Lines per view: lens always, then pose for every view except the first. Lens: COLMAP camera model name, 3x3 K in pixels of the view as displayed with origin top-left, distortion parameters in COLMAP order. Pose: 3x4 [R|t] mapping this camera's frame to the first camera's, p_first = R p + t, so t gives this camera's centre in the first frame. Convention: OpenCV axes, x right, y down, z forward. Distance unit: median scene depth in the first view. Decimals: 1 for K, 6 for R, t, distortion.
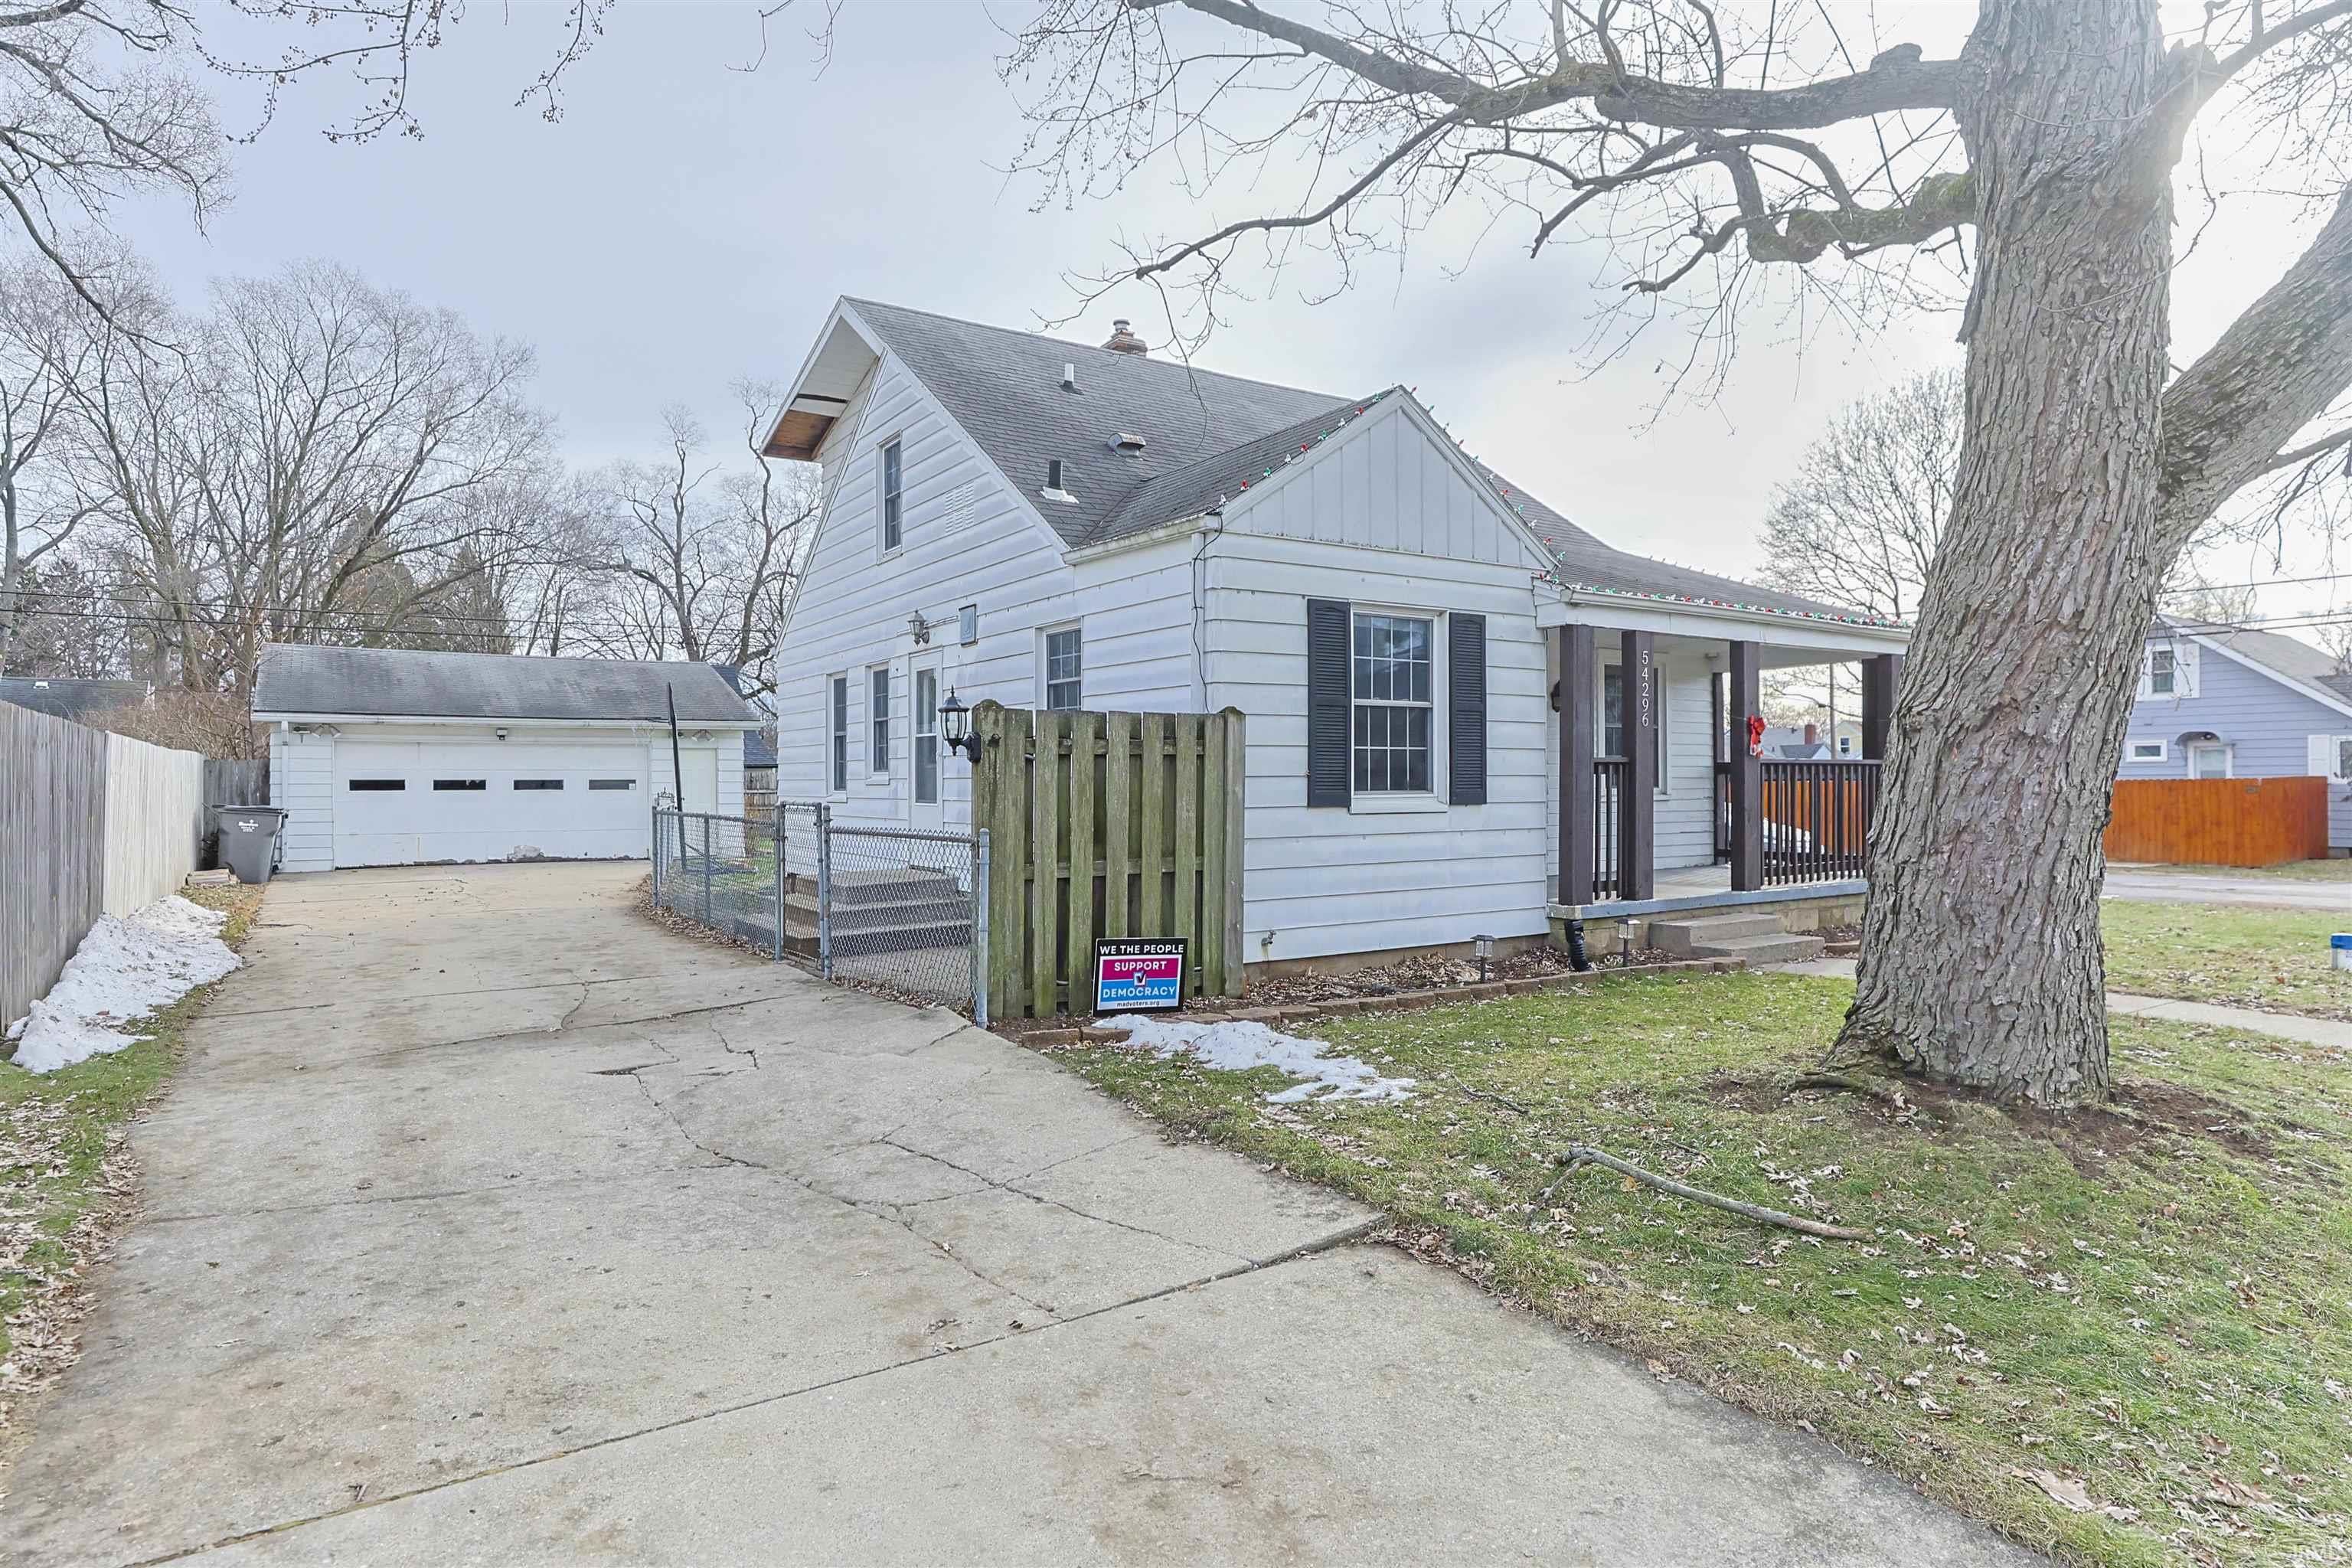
lens RADIAL K [[1253.9, 0, 1176.0], [0, 1253.9, 784.0], [0, 0, 1]] dist [0.000614, 0.000137]
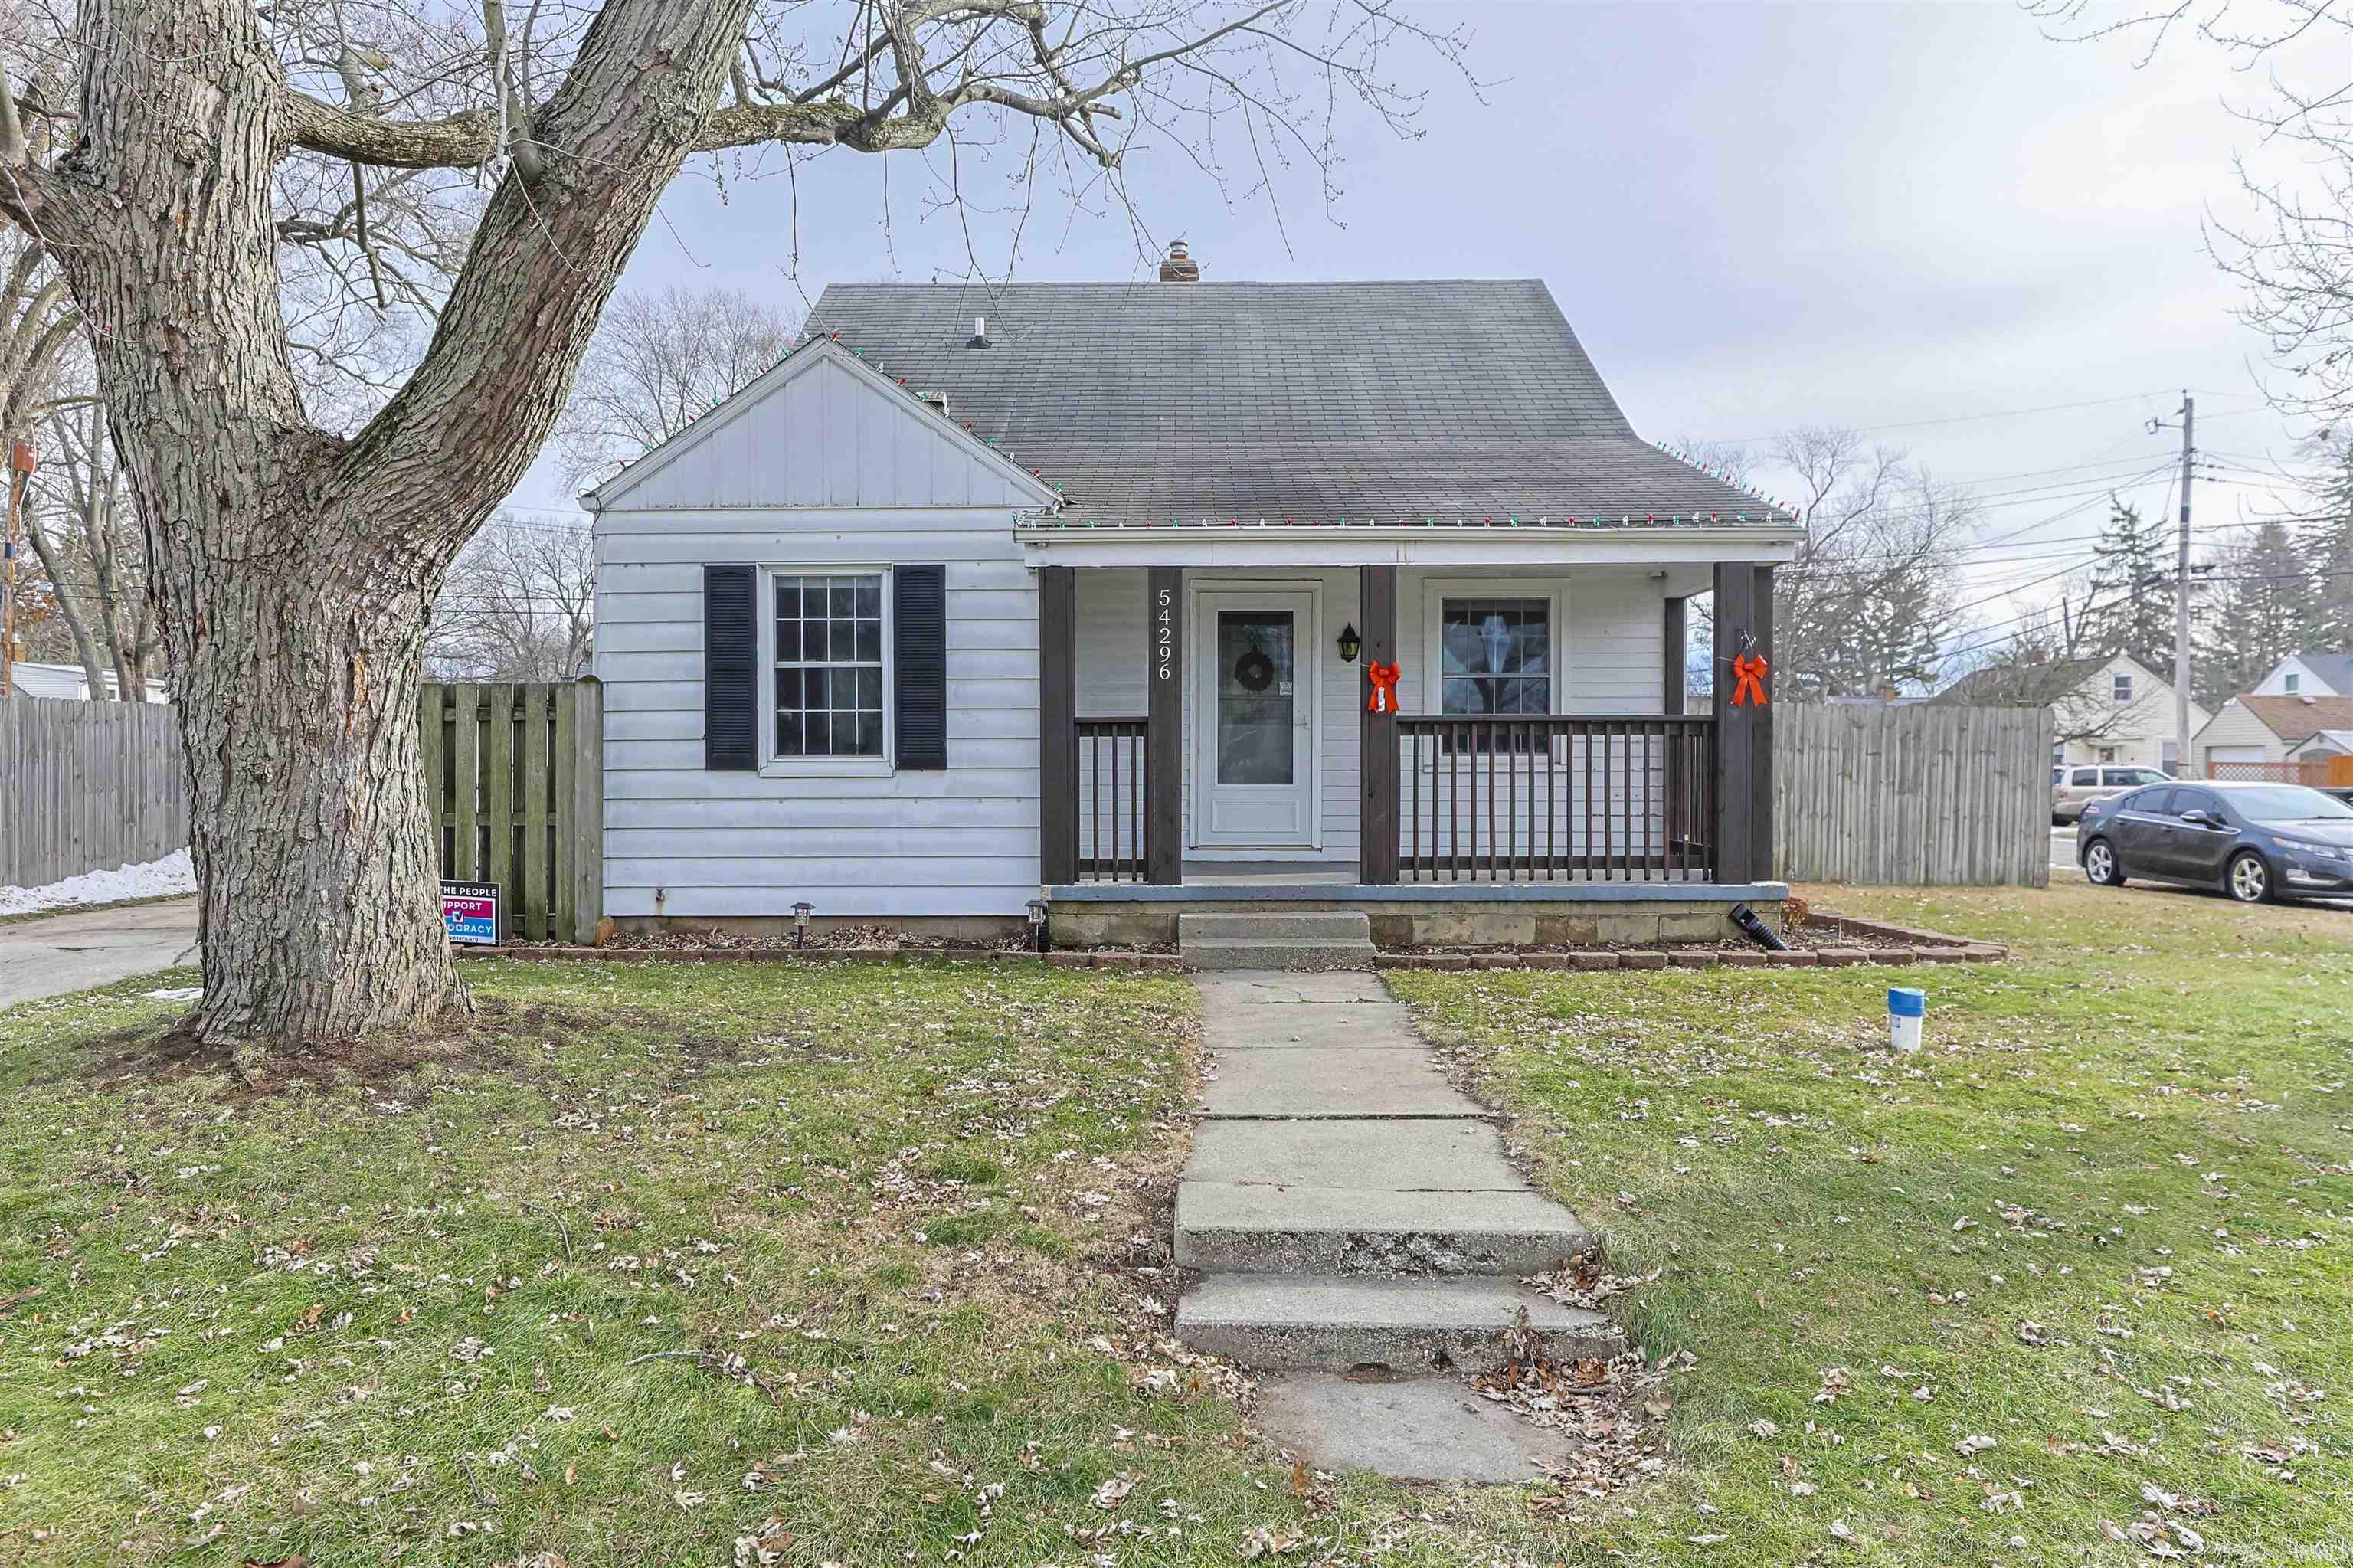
lens RADIAL K [[1436.5, 0, 1176.5], [0, 1436.5, 784.0], [0, 0, 1]] dist [-0.005778, -0.000632]
pose [[0.838010, 0.014993, -0.545449, 1.014872], [-0.002428, 0.999715, 0.023750, 0.001296], [0.545650, -0.018578, 0.837807, 0.215911]]
